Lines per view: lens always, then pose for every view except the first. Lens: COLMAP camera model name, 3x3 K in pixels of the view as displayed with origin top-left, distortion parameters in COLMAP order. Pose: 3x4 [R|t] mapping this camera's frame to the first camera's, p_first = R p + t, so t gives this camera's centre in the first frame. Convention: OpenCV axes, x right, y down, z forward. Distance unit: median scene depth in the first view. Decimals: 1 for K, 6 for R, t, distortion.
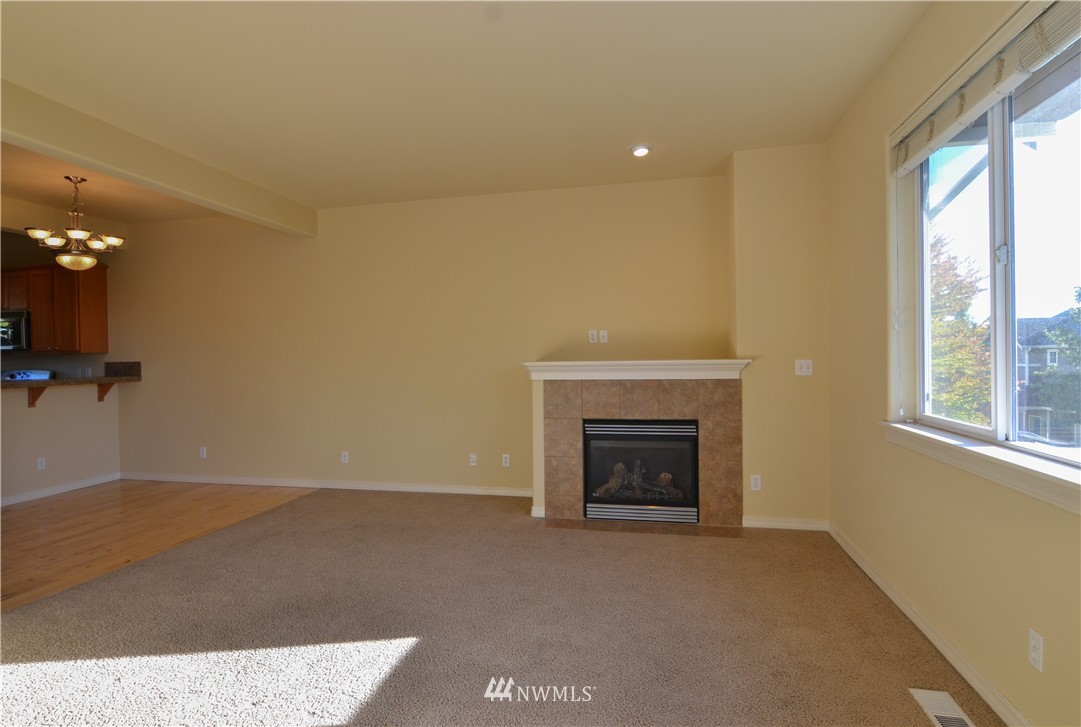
lens RADIAL K [[487.4, 0, 571.6], [0, 487.4, 359.8], [0, 0, 1]] dist [0.015867, -0.021818]
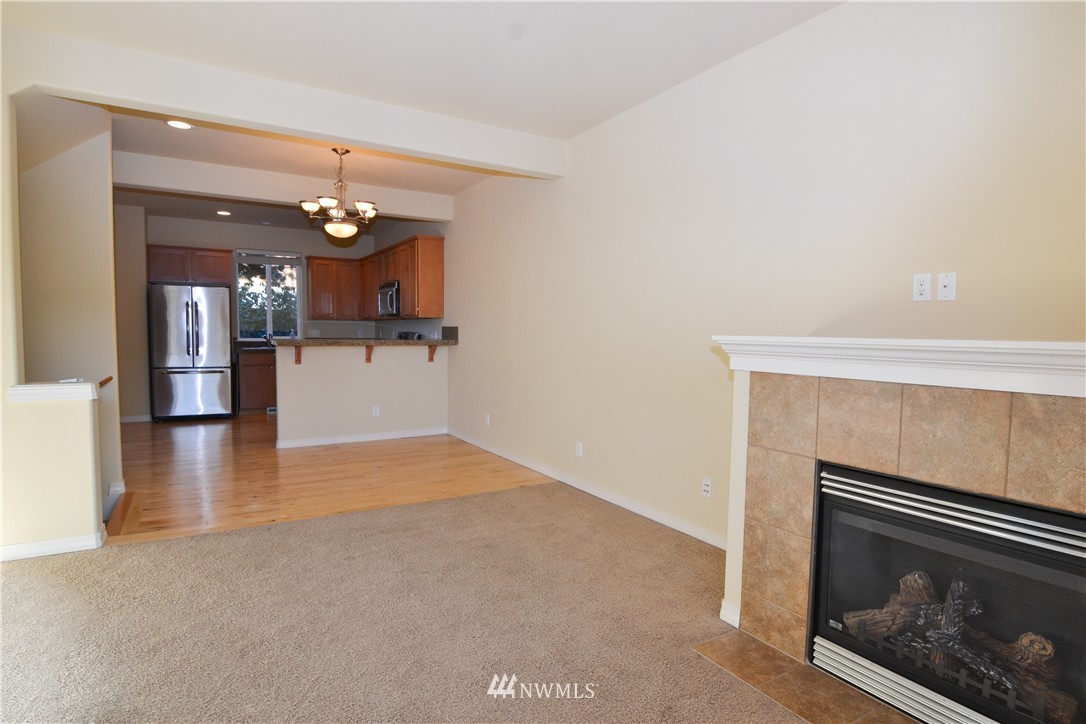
lens RADIAL K [[578.3, 0, 538.1], [0, 578.3, 368.6], [0, 0, 1]] dist [-0.001415, -0.012913]
pose [[0.705631, 0.070326, -0.705081, 0.217662], [-0.028006, 0.997053, 0.071420, 0.001194], [0.708026, -0.030649, 0.705521, 0.414642]]
